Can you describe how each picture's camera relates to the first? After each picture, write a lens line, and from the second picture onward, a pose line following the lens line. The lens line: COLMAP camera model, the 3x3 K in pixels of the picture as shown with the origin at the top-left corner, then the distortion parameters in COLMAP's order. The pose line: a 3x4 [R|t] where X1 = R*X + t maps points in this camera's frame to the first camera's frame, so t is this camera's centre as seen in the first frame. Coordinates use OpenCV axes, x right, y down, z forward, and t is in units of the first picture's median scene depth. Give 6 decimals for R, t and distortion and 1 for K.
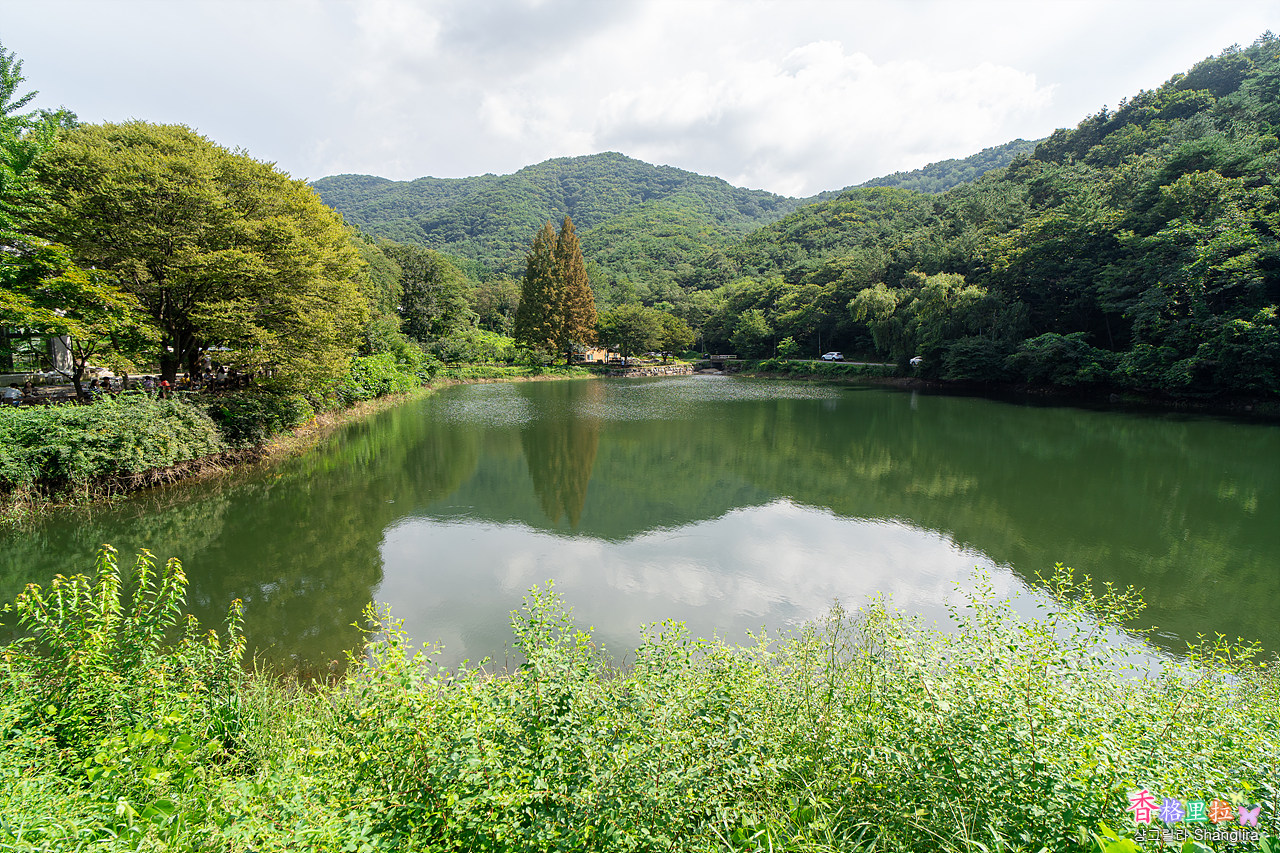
lens RADIAL K [[656.0, 0, 643.8], [0, 656.0, 423.3], [0, 0, 1]] dist [-0.003856, 0.000382]
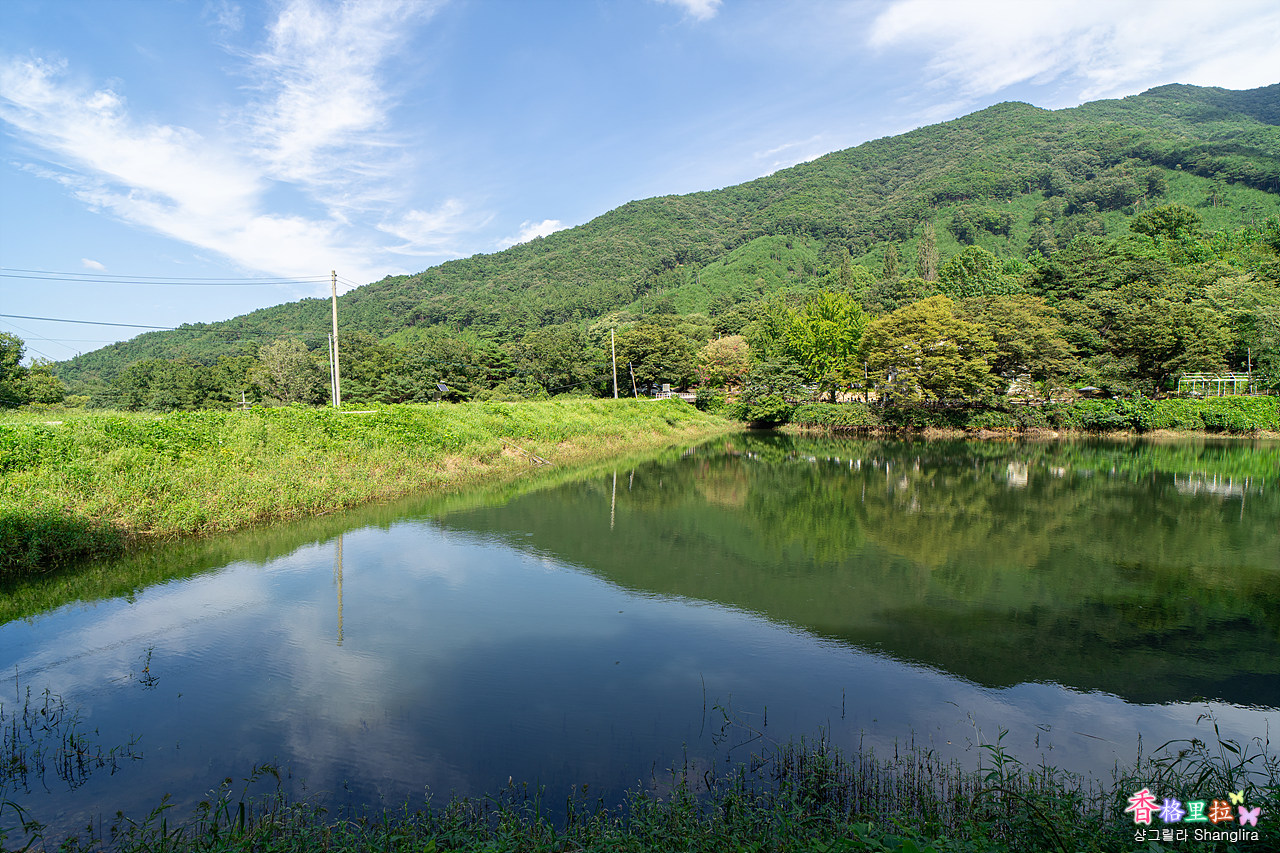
lens RADIAL K [[657.0, 0, 643.7], [0, 657.0, 424.0], [0, 0, 1]] dist [-0.002490, -0.000201]
pose [[-0.319864, 0.050392, -0.946122, 0.563165], [-0.108128, 0.990119, 0.089291, -0.025586], [0.941273, 0.130863, -0.311255, 0.233104]]
